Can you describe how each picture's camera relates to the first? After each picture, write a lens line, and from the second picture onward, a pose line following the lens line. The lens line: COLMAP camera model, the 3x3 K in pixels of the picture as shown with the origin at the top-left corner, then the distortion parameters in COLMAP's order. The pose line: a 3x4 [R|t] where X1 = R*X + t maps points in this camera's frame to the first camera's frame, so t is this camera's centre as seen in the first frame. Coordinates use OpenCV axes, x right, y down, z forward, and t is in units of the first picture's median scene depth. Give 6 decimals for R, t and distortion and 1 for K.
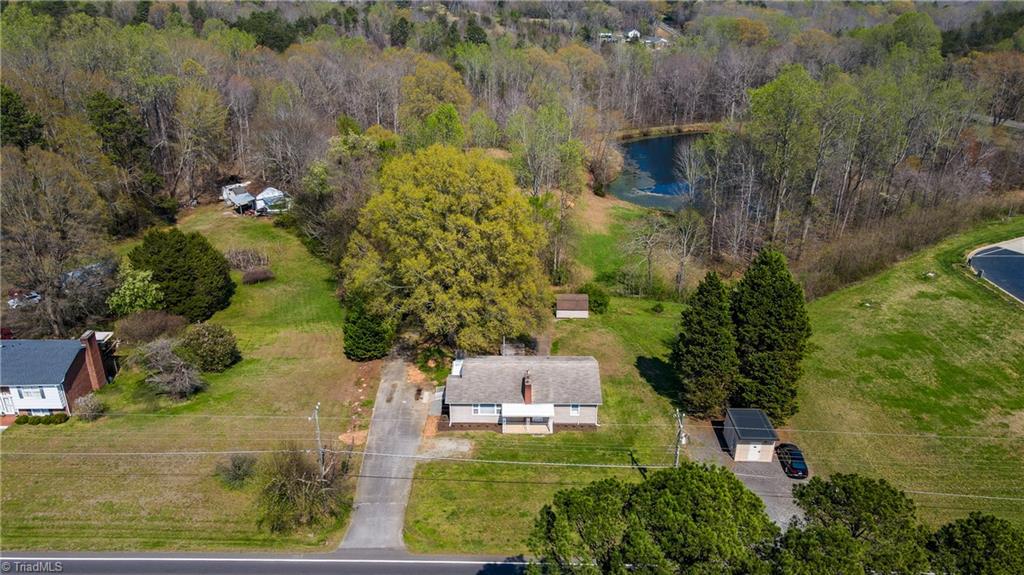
lens RADIAL K [[753.4, 0, 522.0], [0, 753.4, 284.3], [0, 0, 1]] dist [0.021205, 0.003696]
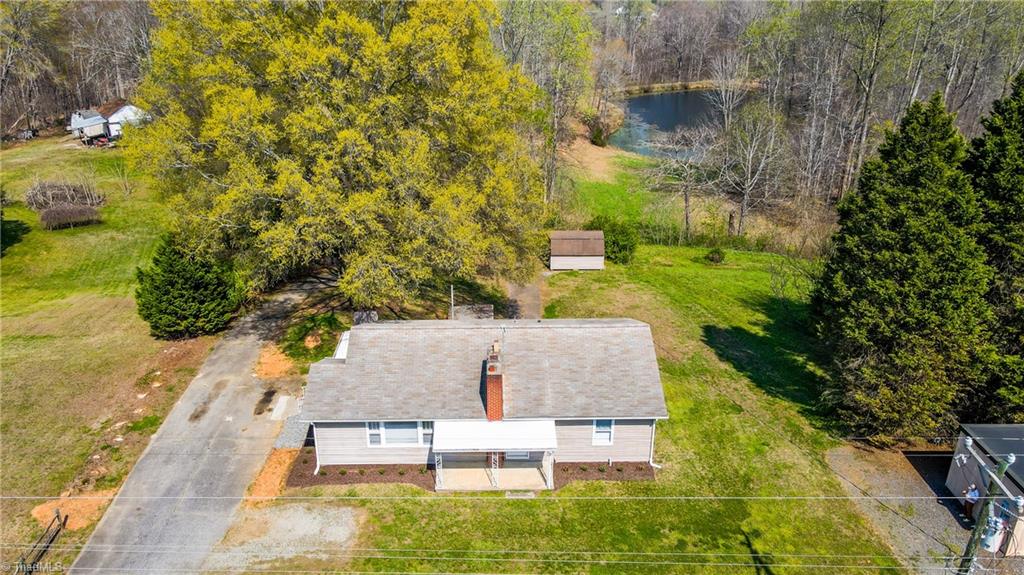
lens RADIAL K [[753.4, 0, 501.7], [0, 753.4, 290.0], [0, 0, 1]] dist [0.021205, 0.003696]
pose [[0.999813, -0.017284, -0.008704, 0.016200], [0.017278, 0.999850, -0.000813, 0.080563], [0.008717, 0.000662, 0.999962, 0.541042]]
